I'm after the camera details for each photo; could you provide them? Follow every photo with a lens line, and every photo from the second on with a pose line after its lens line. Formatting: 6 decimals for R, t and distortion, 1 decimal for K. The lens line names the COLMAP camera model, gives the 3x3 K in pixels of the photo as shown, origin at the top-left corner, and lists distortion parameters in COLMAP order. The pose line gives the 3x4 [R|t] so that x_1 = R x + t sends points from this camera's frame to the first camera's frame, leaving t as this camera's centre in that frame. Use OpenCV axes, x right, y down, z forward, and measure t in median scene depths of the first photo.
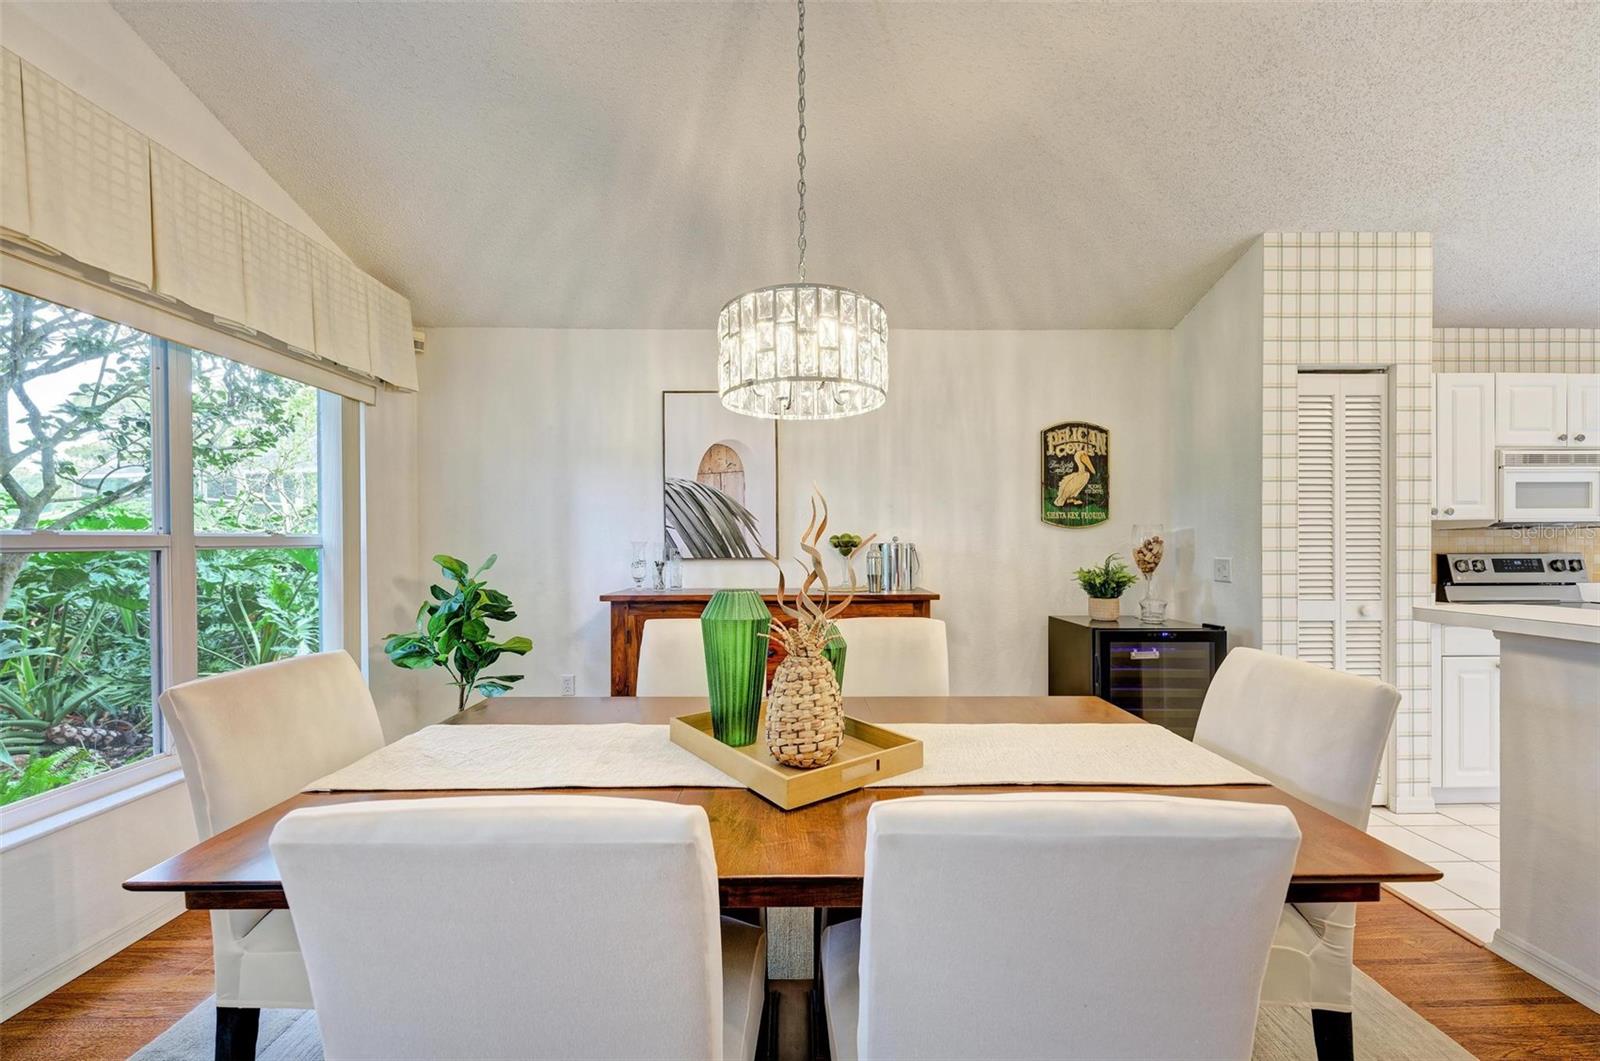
lens RADIAL K [[607.2, 0, 808.4], [0, 607.2, 549.9], [0, 0, 1]] dist [0.010542, -0.003398]
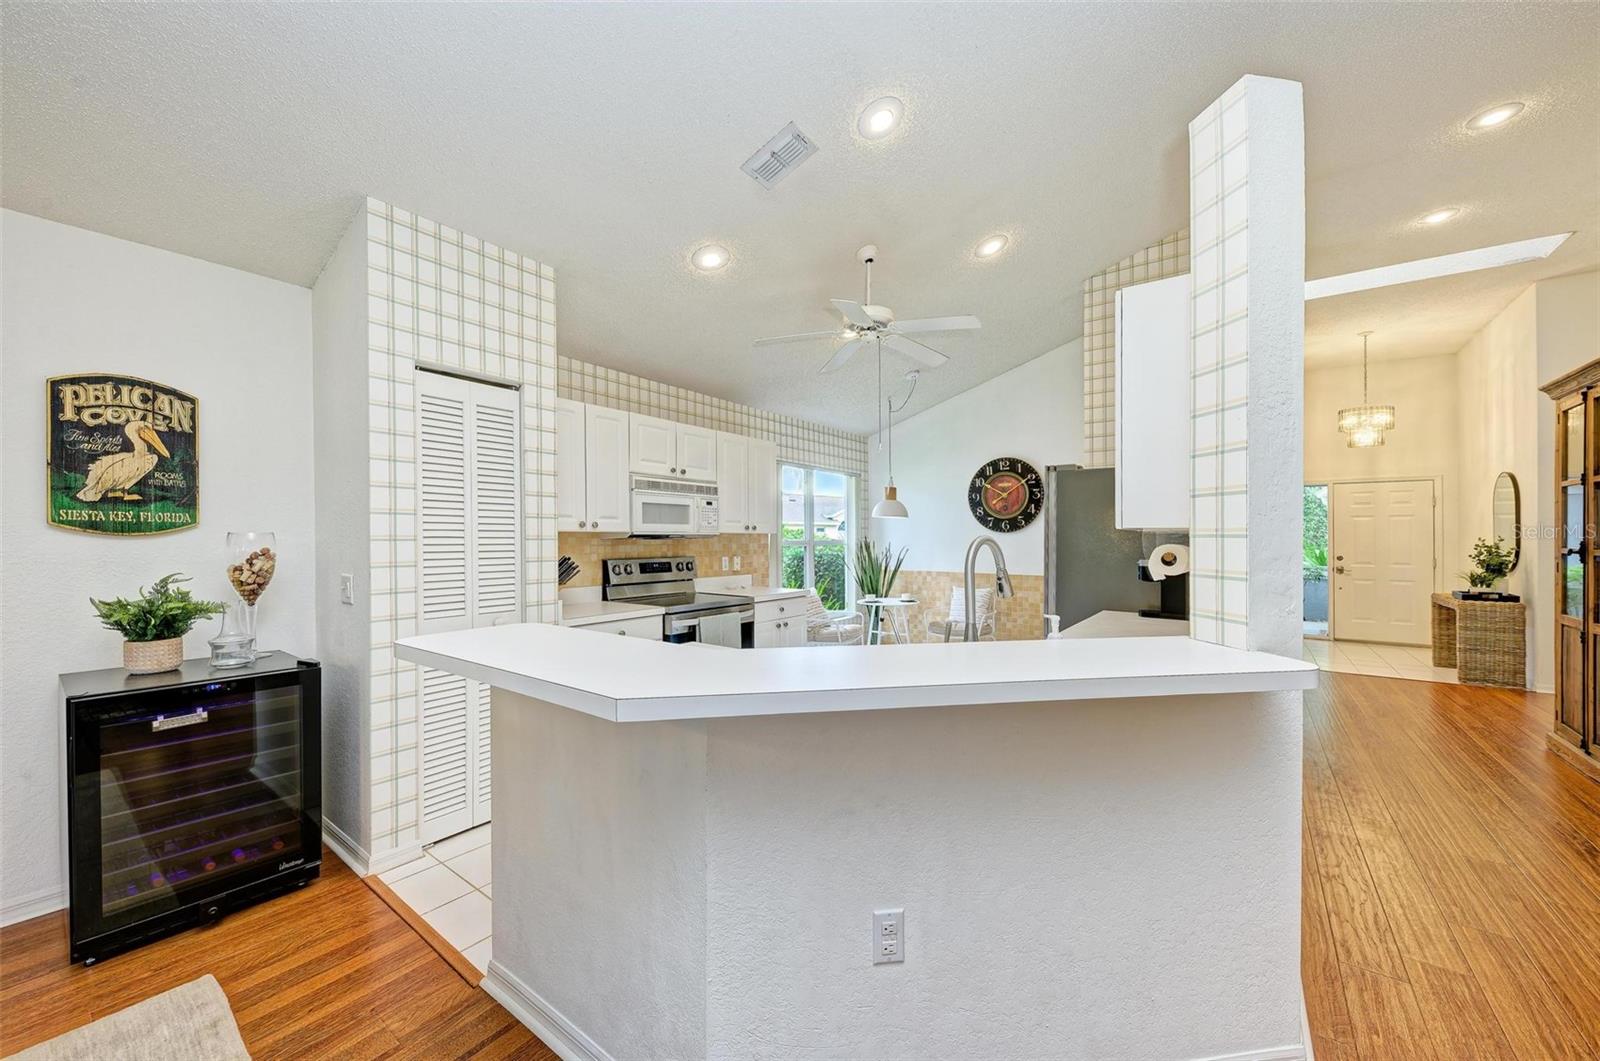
lens RADIAL K [[594.5, 0, 808.8], [0, 594.5, 537.5], [0, 0, 1]] dist [0.013430, -0.003383]
pose [[0.608146, 0.005331, 0.793808, 0.384452], [0.004333, 0.999940, -0.010035, -0.024433], [-0.793814, 0.009542, 0.608086, 0.000950]]
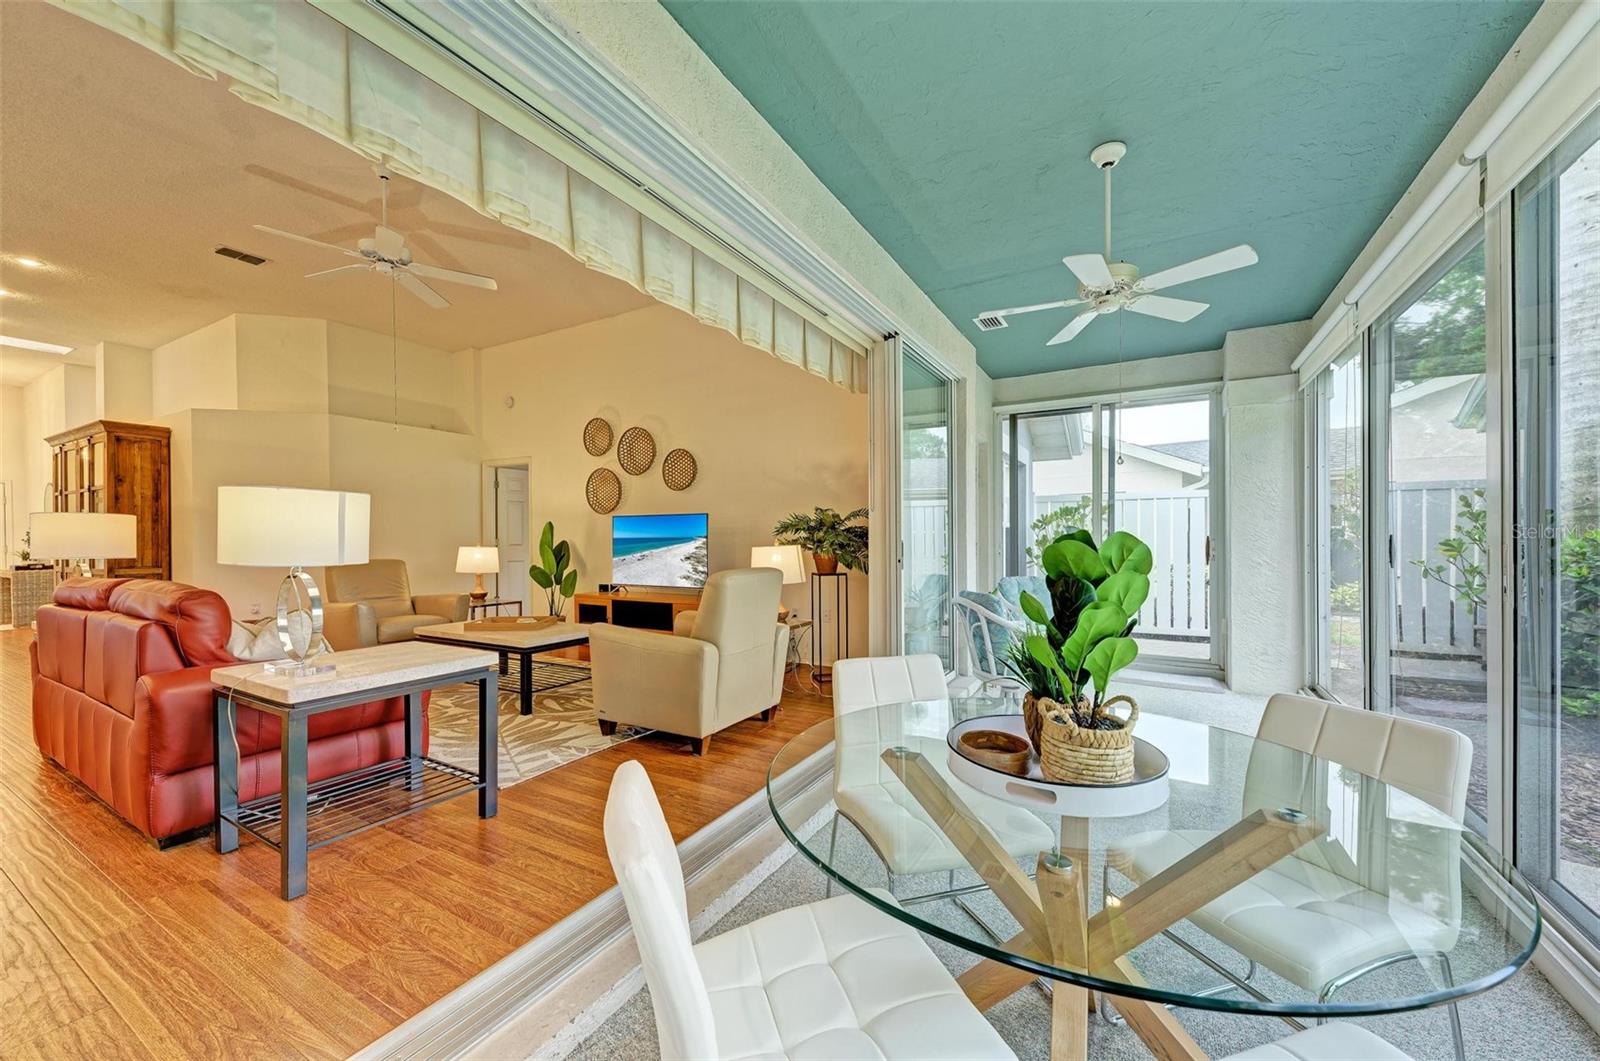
lens RADIAL K [[607.2, 0, 814.4], [0, 607.2, 546.0], [0, 0, 1]] dist [0.010542, -0.003398]
pose [[-0.857457, 0.002785, 0.514548, -1.155670], [0.014868, 0.999702, 0.019367, 0.044310], [-0.514341, 0.024257, -0.857243, 0.028595]]
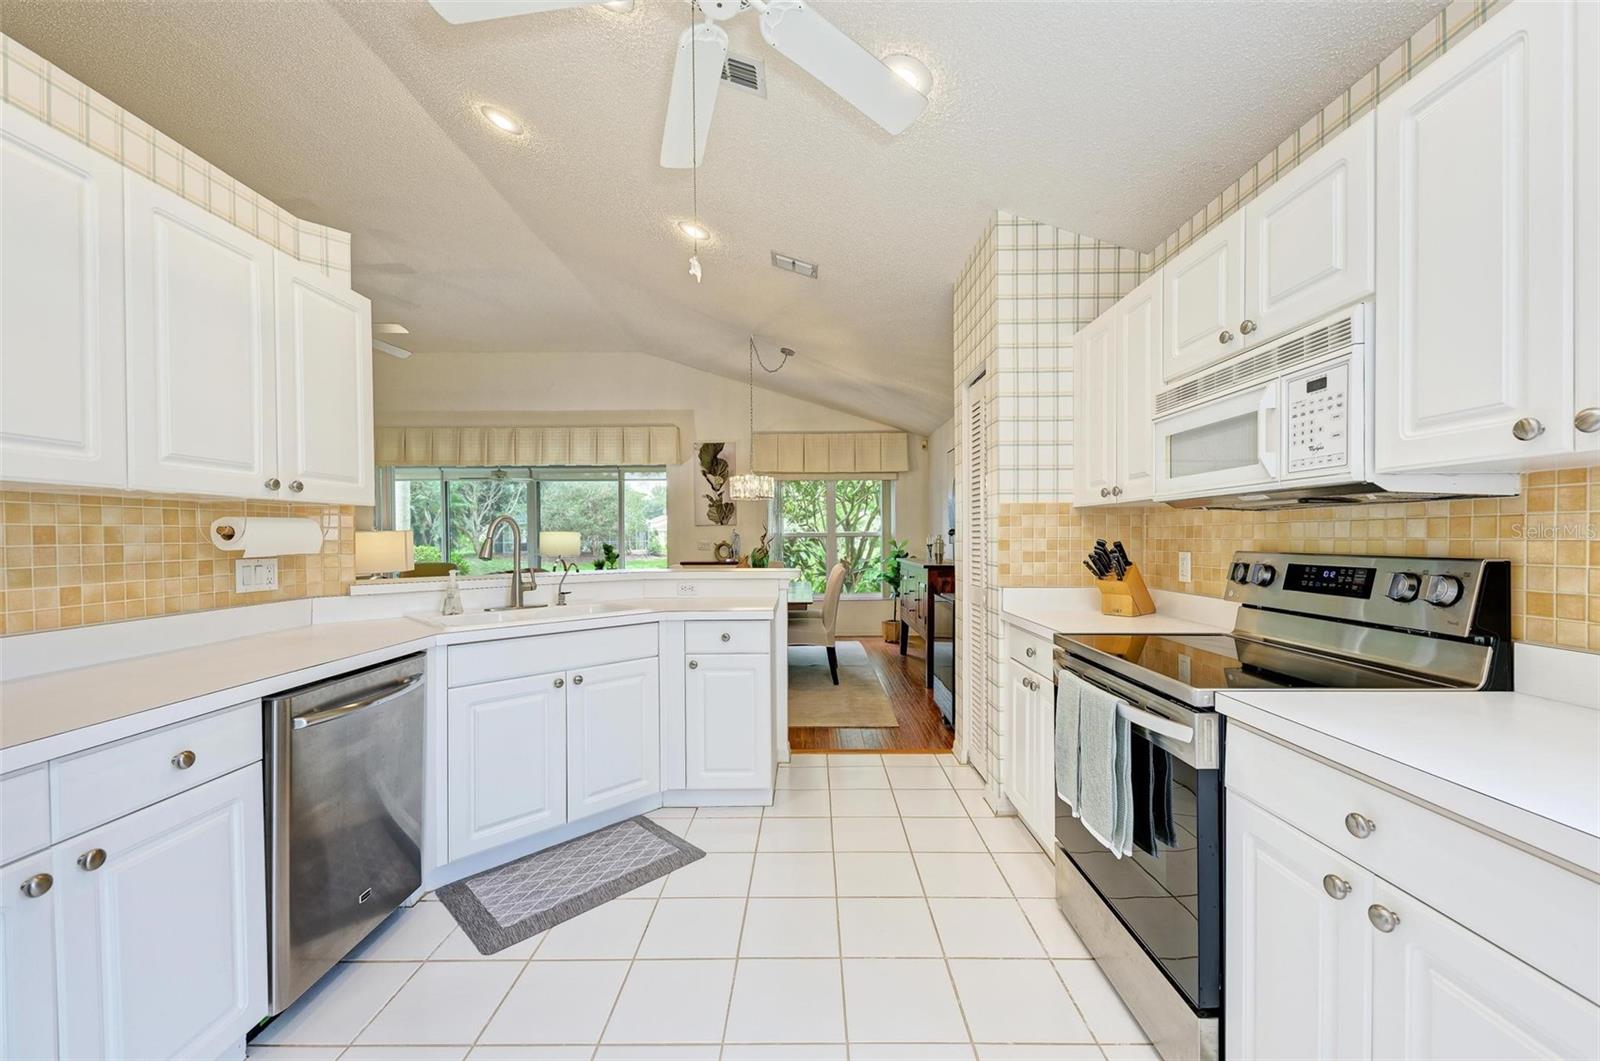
lens RADIAL K [[636.0, 0, 786.8], [0, 636.0, 539.5], [0, 0, 1]] dist [0.001045, 0.000061]
pose [[-0.057572, 0.007667, -0.998312, 1.725054], [-0.006240, 0.999948, 0.008039, -0.008220], [0.998322, 0.006692, -0.057521, 0.619590]]
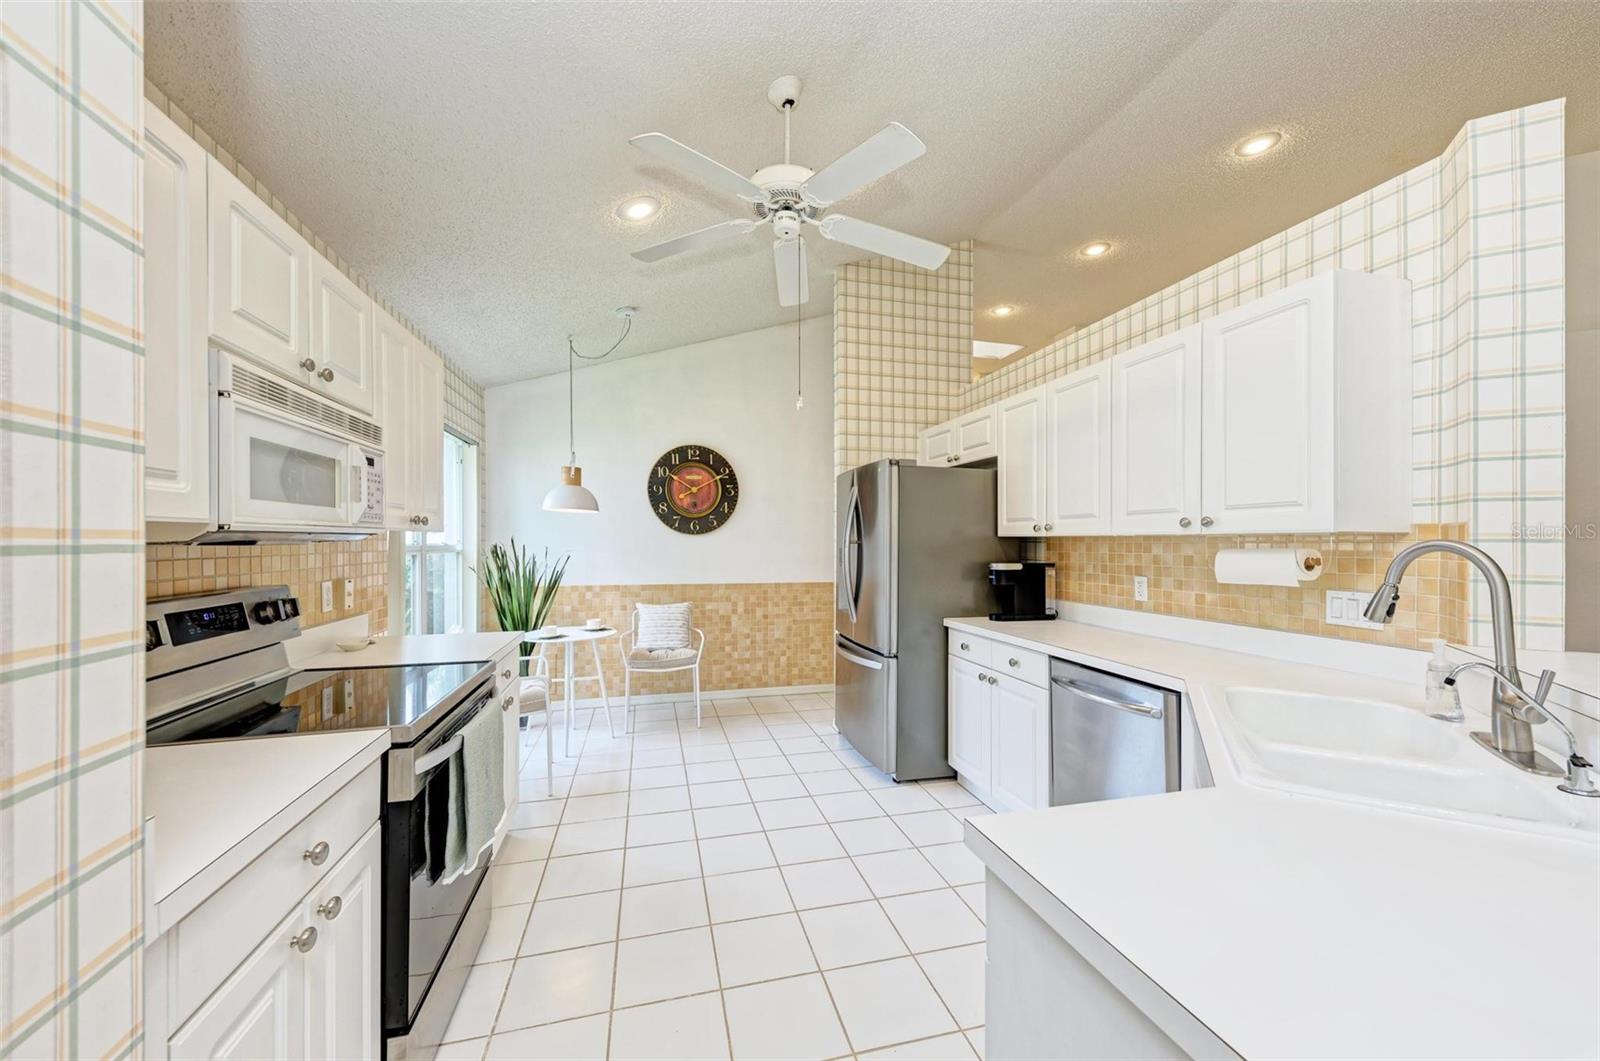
lens RADIAL K [[594.5, 0, 808.7], [0, 594.5, 543.4], [0, 0, 1]] dist [0.013430, -0.003383]
pose [[-0.236750, -0.000046, 0.971571, 0.625217], [0.008476, 0.999962, 0.002113, -0.032533], [-0.971534, 0.008735, -0.236741, 0.683501]]
